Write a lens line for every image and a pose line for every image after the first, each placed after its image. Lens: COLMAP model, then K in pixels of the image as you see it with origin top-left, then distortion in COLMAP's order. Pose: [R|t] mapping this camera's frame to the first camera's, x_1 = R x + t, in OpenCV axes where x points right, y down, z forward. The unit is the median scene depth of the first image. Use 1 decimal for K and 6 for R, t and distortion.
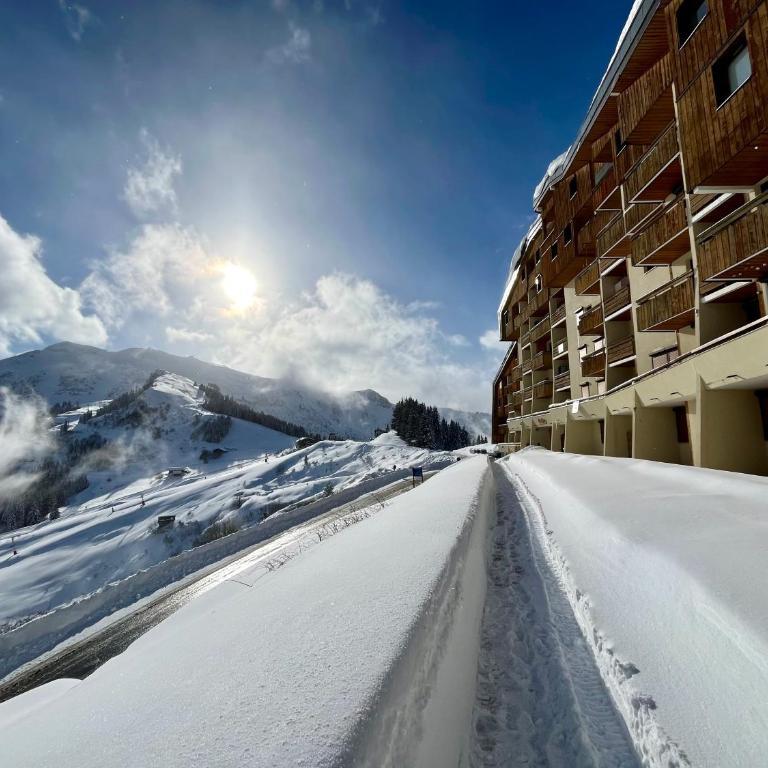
lens RADIAL K [[395.2, 0, 384.0], [0, 395.2, 384.0], [0, 0, 1]] dist [-0.000657, -0.000284]
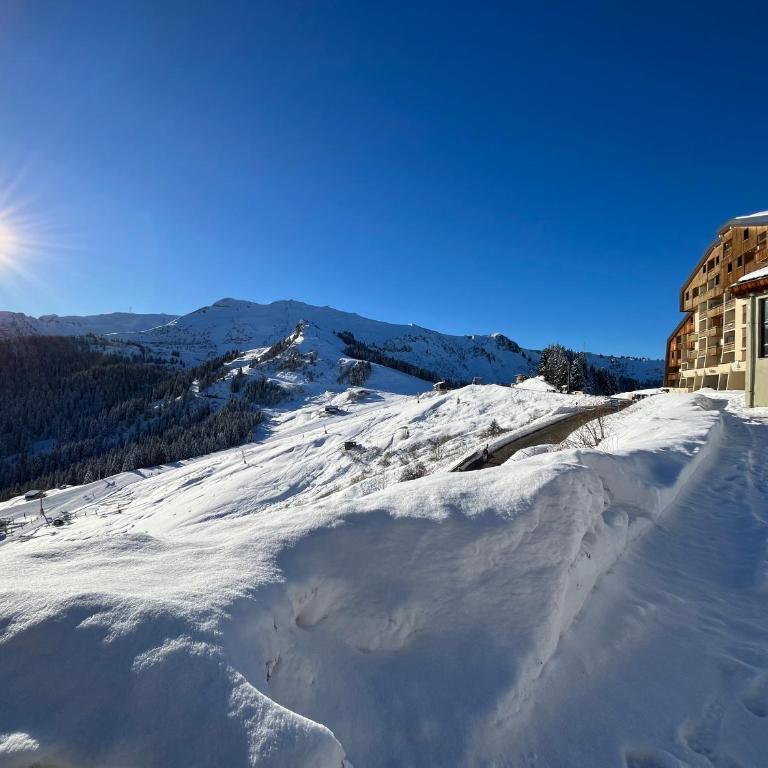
lens RADIAL K [[395.2, 0, 384.0], [0, 395.2, 384.0], [0, 0, 1]] dist [-0.000657, -0.000284]
pose [[0.950745, 0.016499, -0.309534, -0.045475], [0.026452, 0.990621, 0.134052, -0.013952], [0.308842, -0.135637, 0.941392, -0.114504]]
